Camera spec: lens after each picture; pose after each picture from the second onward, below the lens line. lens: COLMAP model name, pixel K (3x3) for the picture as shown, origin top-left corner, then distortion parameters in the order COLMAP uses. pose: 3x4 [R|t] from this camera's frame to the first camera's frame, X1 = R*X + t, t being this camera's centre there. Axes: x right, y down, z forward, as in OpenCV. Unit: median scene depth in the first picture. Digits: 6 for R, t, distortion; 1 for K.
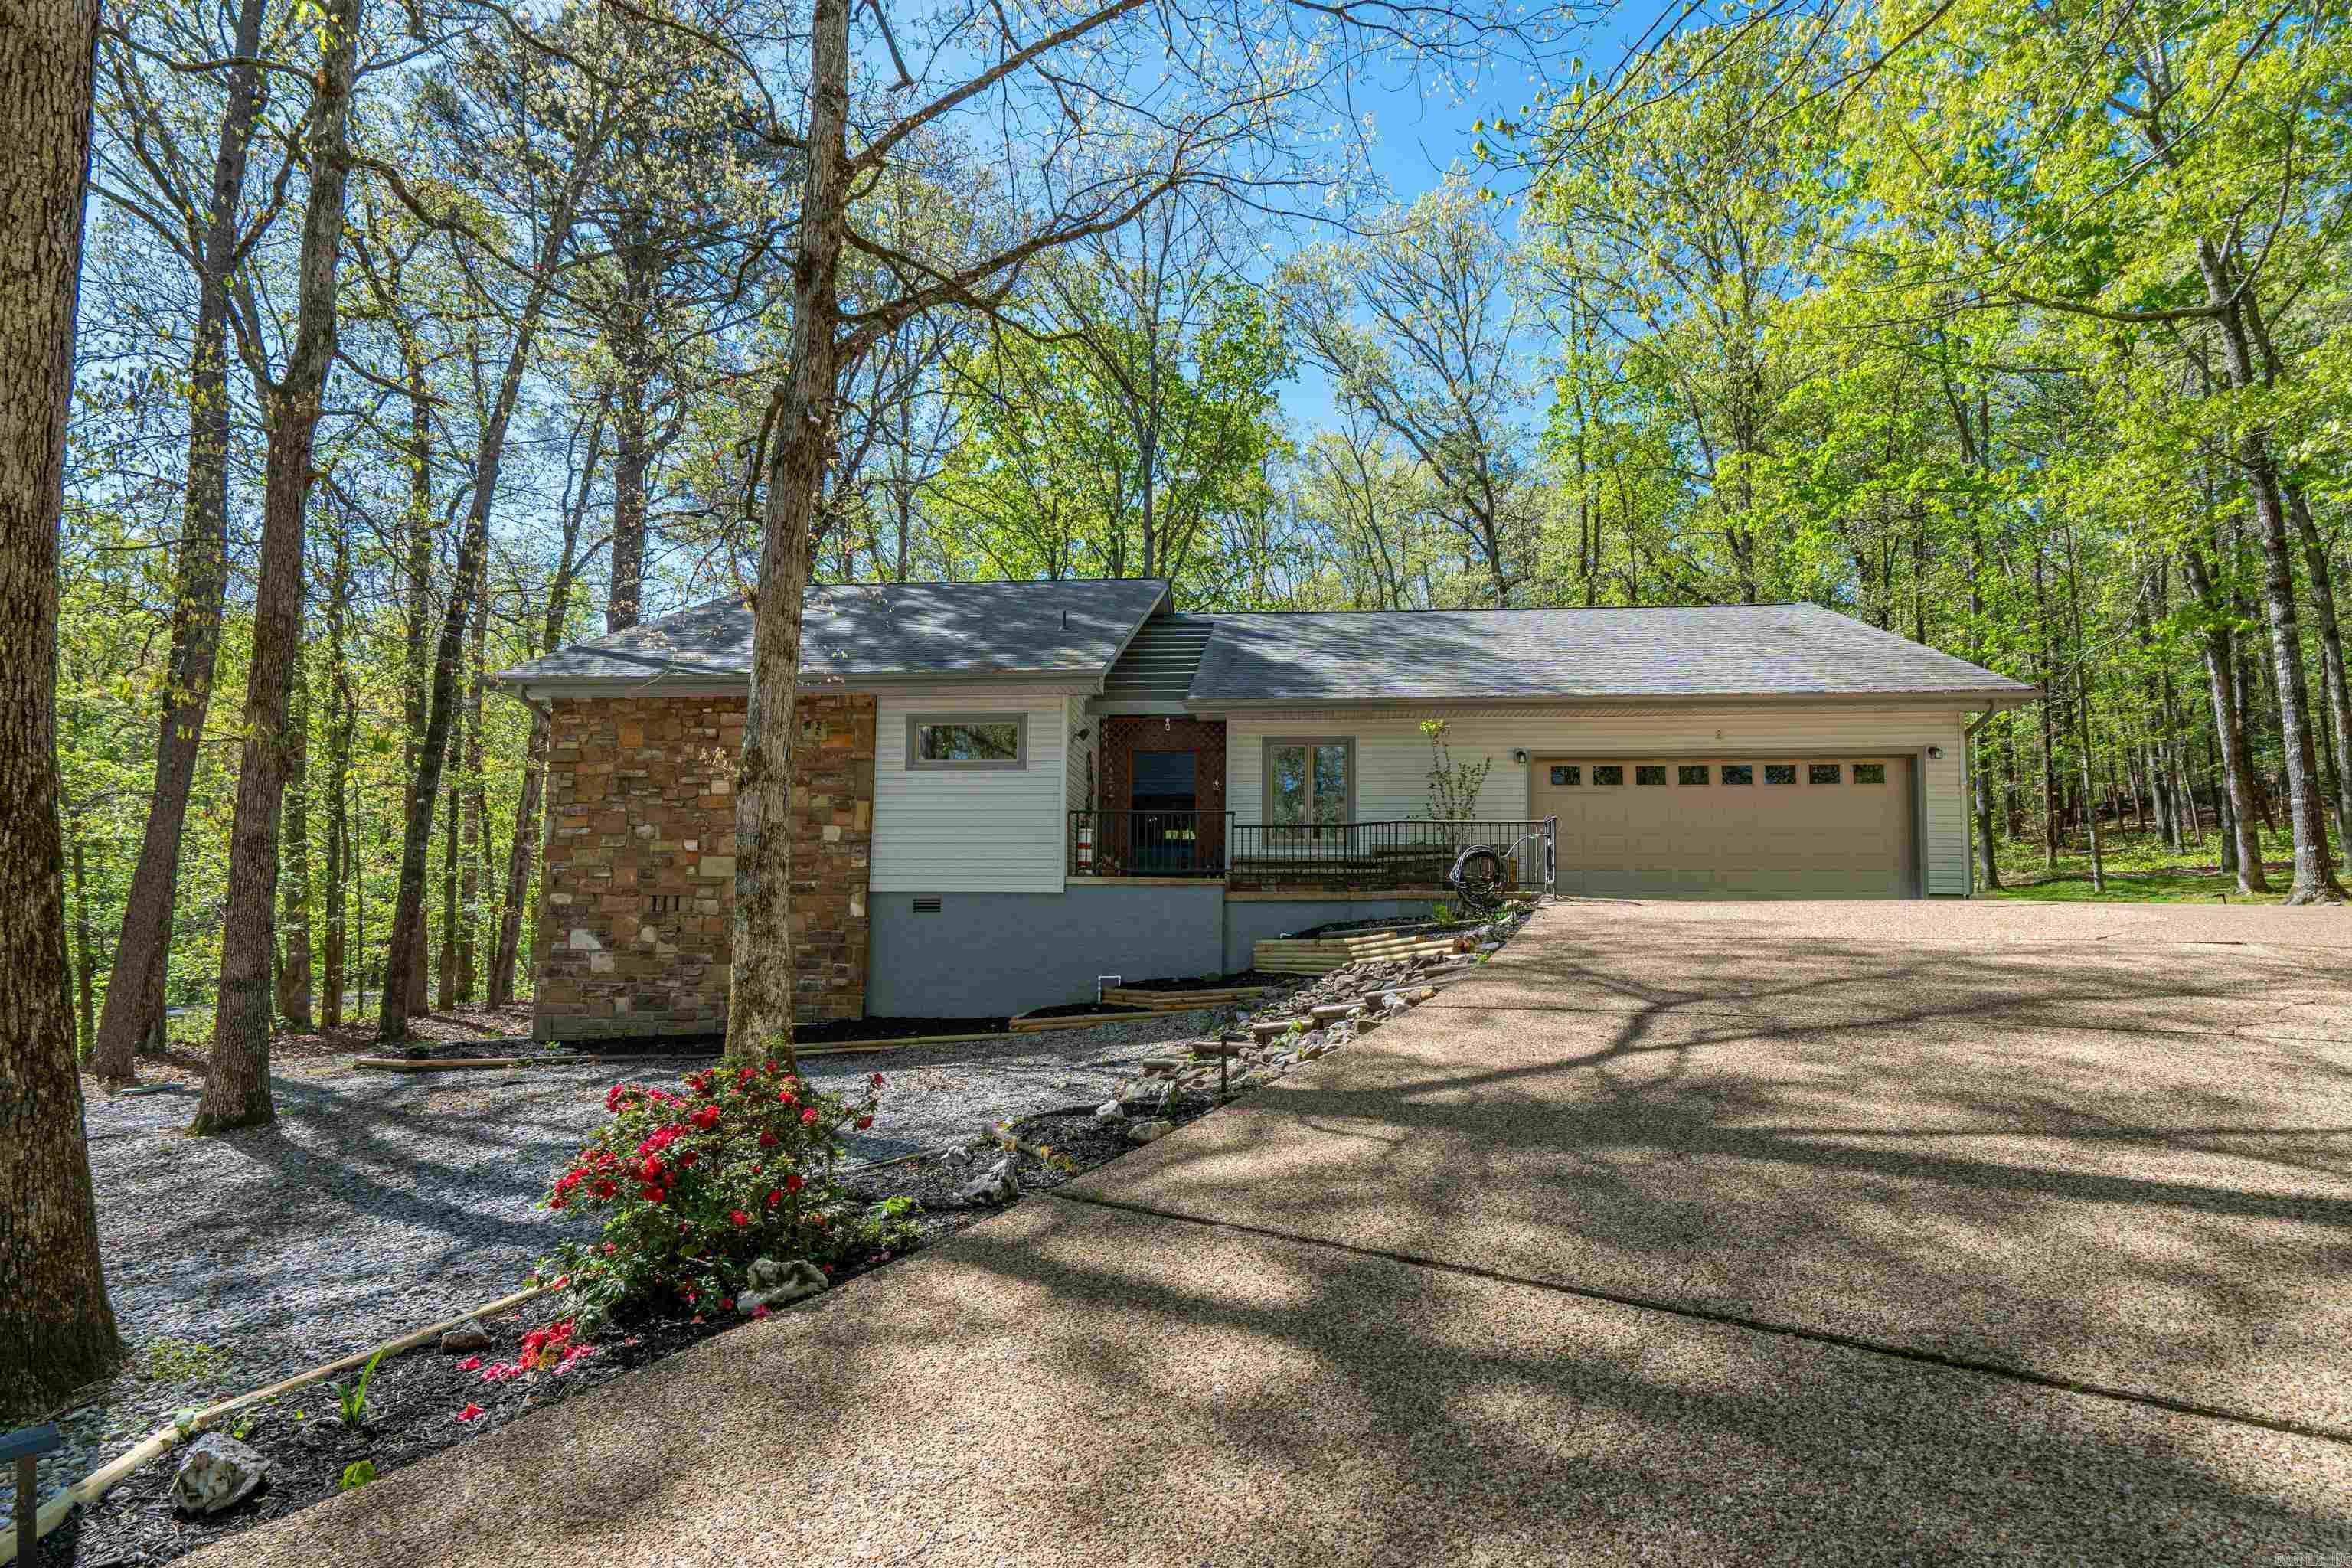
lens RADIAL K [[1073.9, 0, 1178.1], [0, 1073.9, 796.2], [0, 0, 1]] dist [0.004590, 0.000948]
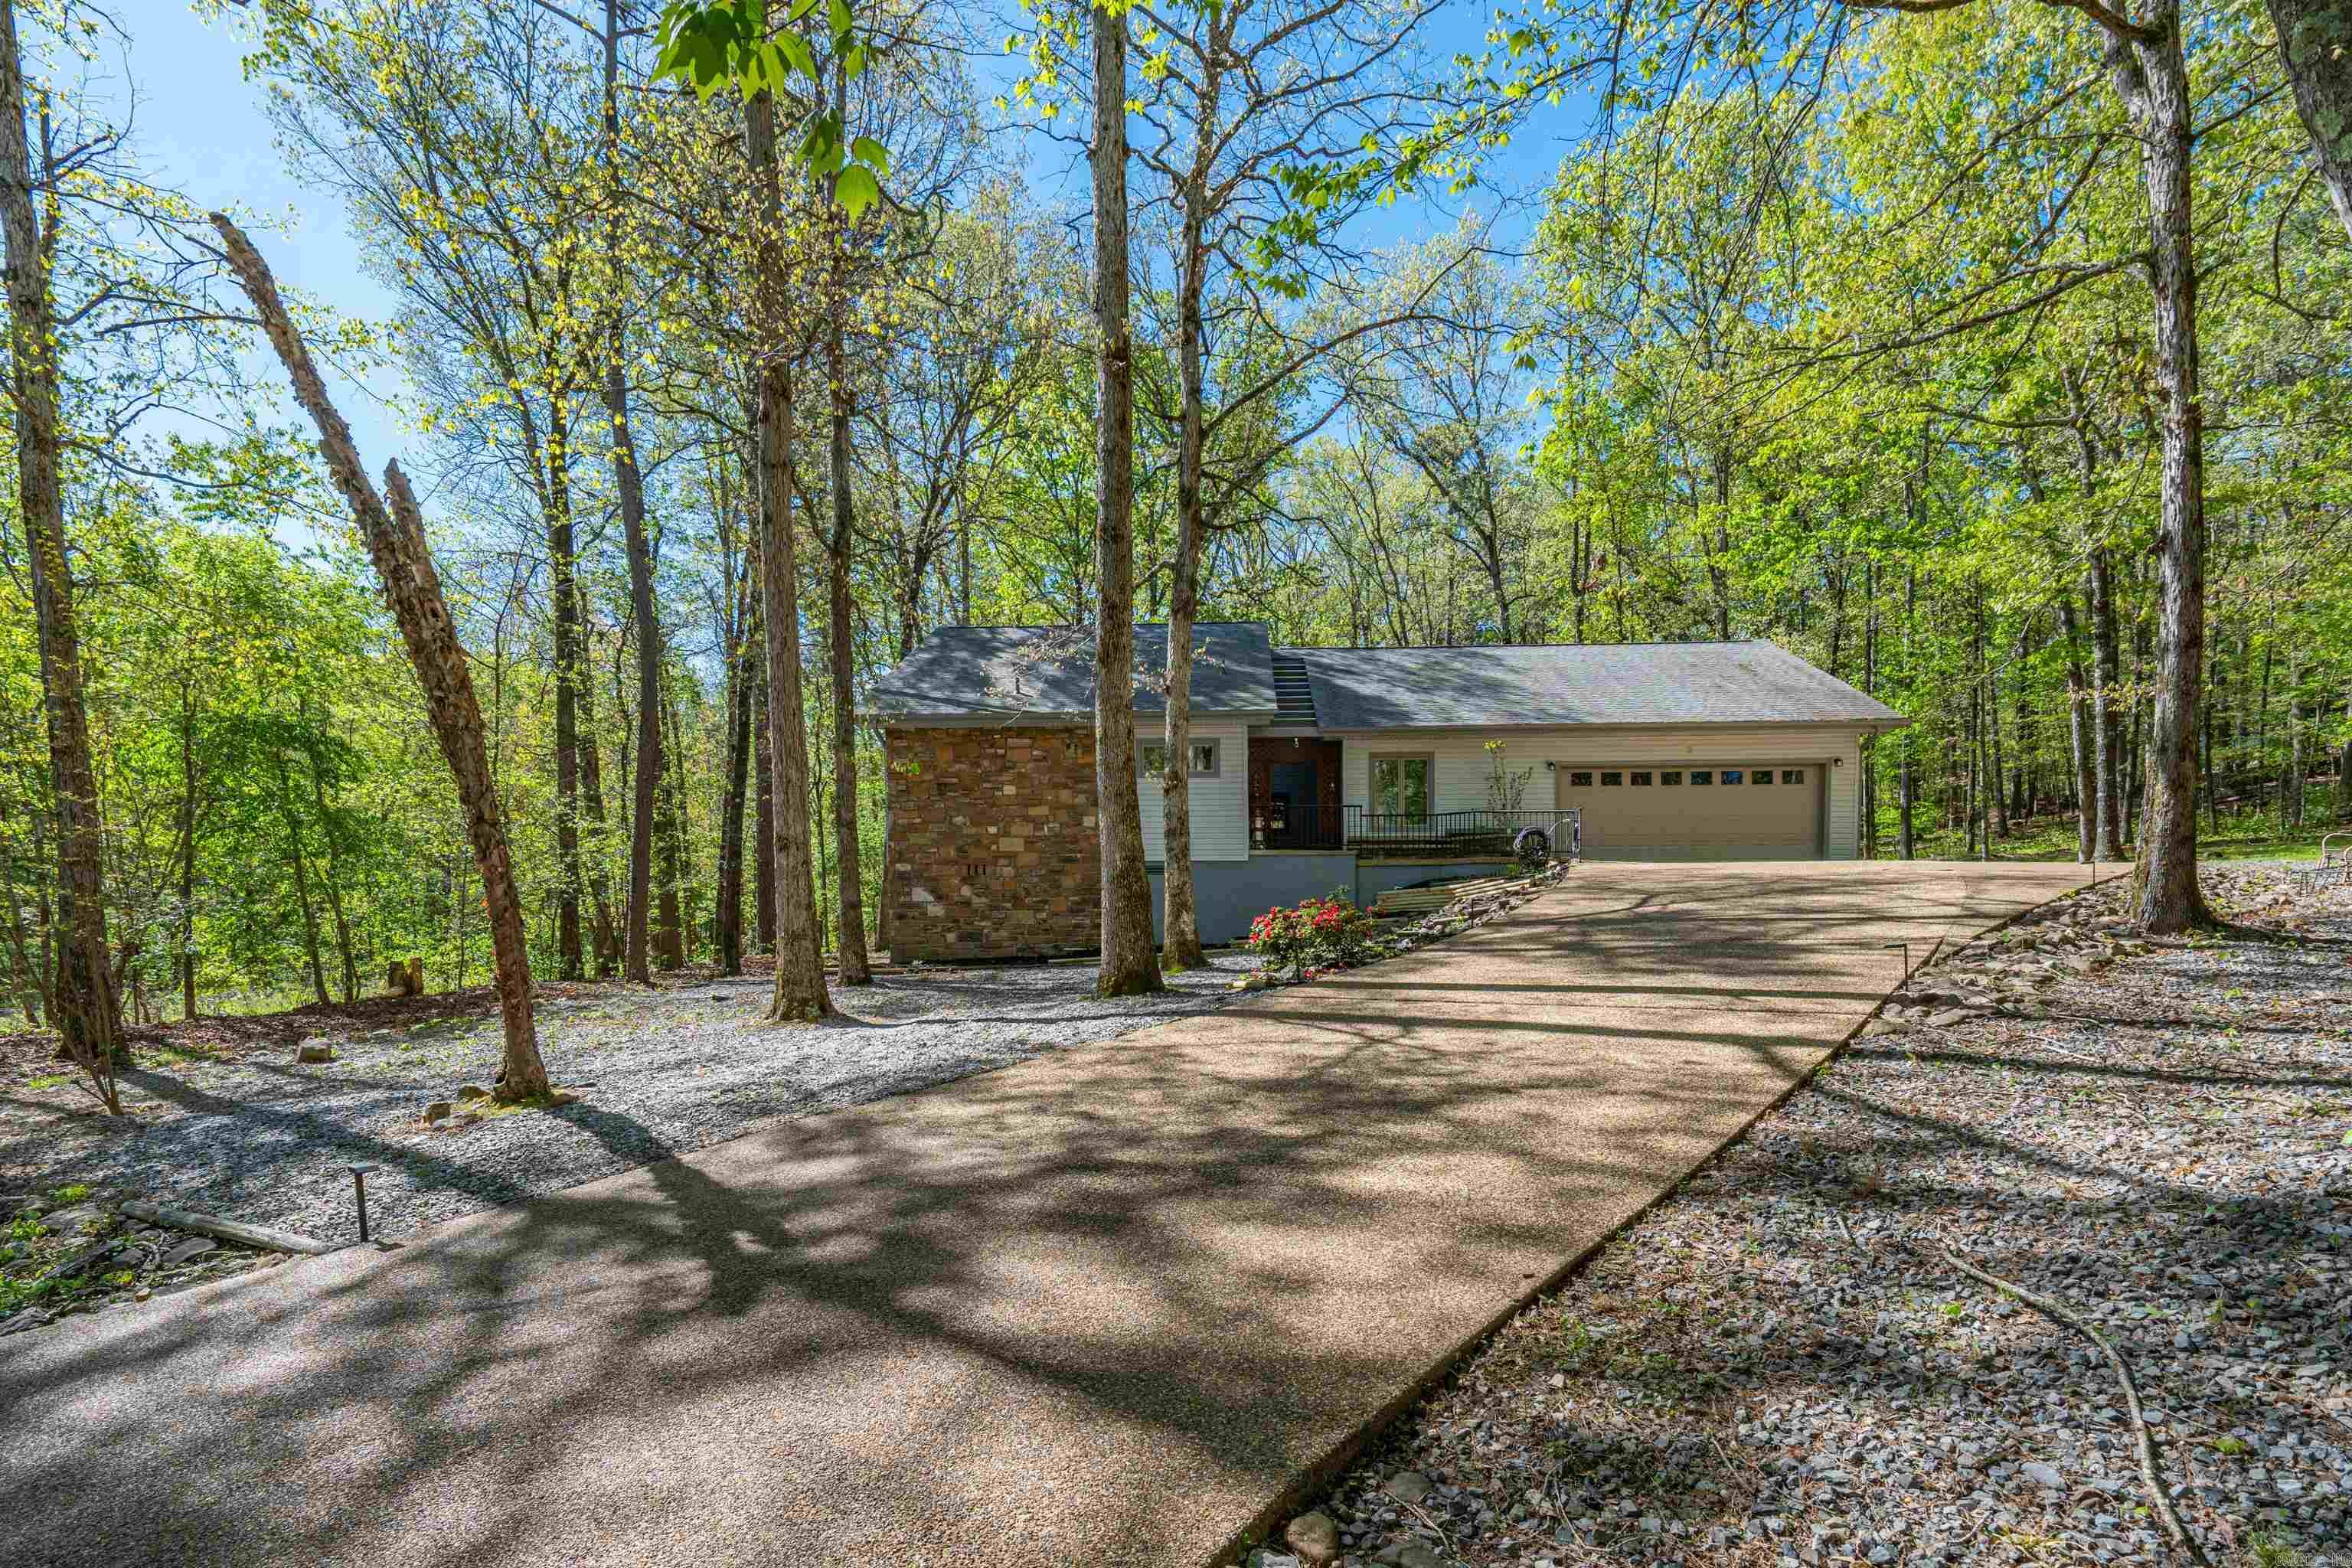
lens RADIAL K [[1073.9, 0, 1169.2], [0, 1073.9, 855.7], [0, 0, 1]] dist [0.004590, 0.000948]
pose [[0.999921, -0.005438, 0.011369, -0.203184], [0.004750, 0.998209, 0.059630, -0.005461], [-0.011673, -0.059571, 0.998156, -0.421408]]
